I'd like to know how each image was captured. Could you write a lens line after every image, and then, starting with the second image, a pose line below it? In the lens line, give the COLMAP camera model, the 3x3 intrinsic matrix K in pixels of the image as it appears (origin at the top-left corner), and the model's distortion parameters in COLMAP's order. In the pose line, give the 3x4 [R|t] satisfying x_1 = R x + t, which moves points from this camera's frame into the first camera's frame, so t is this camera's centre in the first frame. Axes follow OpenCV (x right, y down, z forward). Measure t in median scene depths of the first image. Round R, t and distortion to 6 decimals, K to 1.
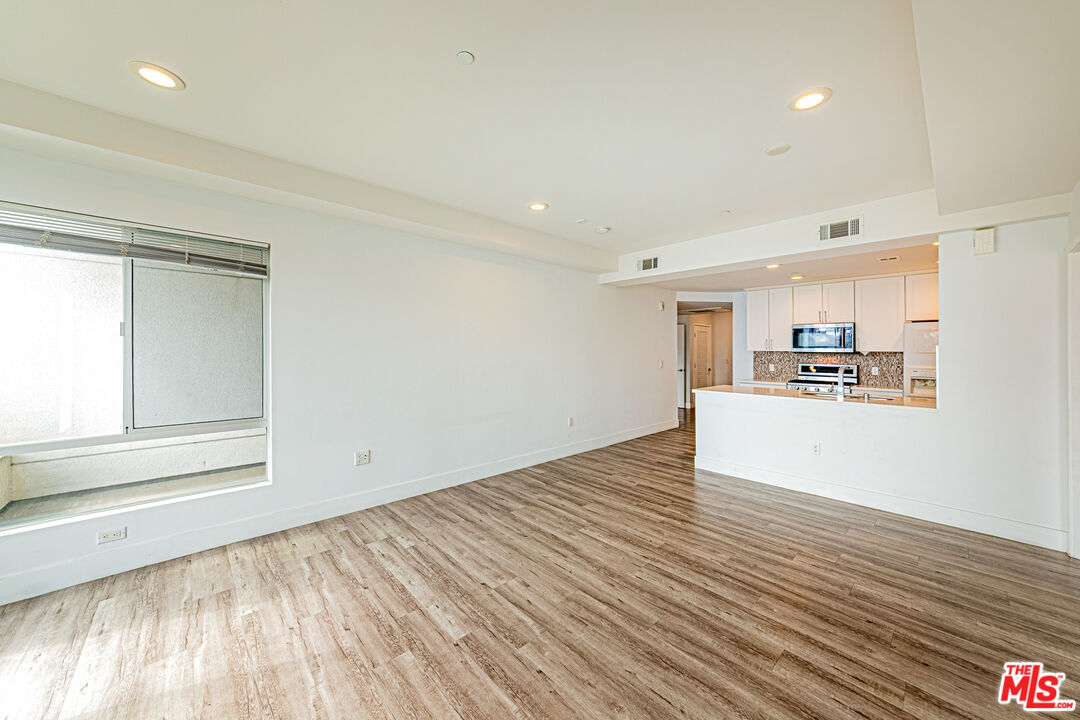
lens RADIAL K [[386.0, 0, 540.0], [0, 386.0, 360.0], [0, 0, 1]] dist [-0.006976, 0.000307]
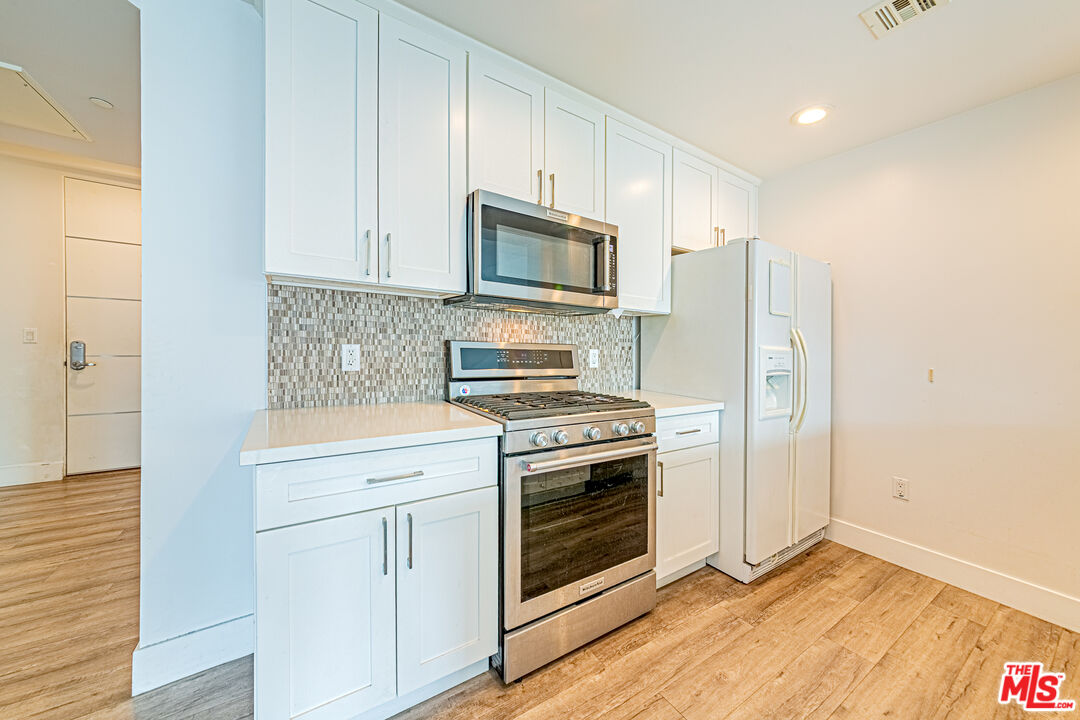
lens RADIAL K [[393.5, 0, 557.8], [0, 393.5, 341.9], [0, 0, 1]] dist [0.000774, 0.000185]
pose [[0.154295, 0.000916, 0.988024, 0.428436], [-0.005270, 0.999986, -0.000104, 0.010685], [-0.988011, -0.005191, 0.154298, 0.960180]]
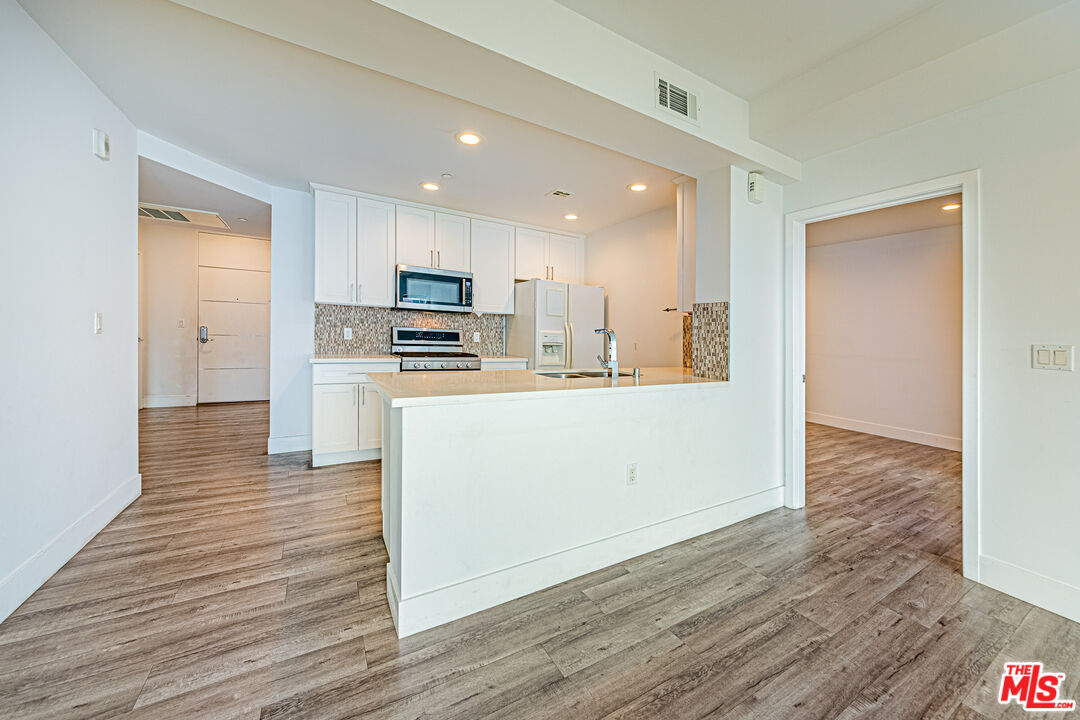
lens RADIAL K [[407.0, 0, 554.9], [0, 407.0, 330.6], [0, 0, 1]] dist [0.001909, 0.000117]
pose [[0.210692, 0.004975, 0.977540, 0.072666], [-0.012203, 0.999923, -0.002459, 0.015263], [-0.977476, -0.011411, 0.210736, 0.652076]]
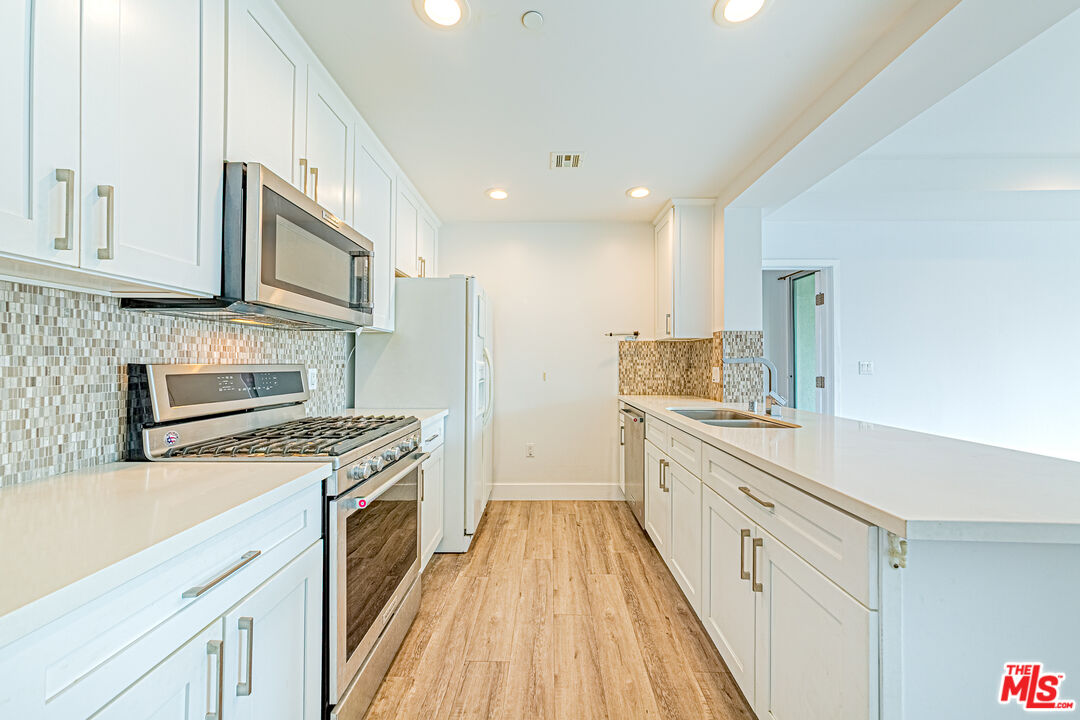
lens RADIAL K [[375.9, 0, 545.0], [0, 375.9, 346.4], [0, 0, 1]] dist [-0.040068, 0.010619]
pose [[-0.724246, 0.018523, 0.689293, 0.451075], [0.006767, 0.999782, -0.019756, 0.005720], [-0.689508, -0.009644, -0.724213, 1.092616]]
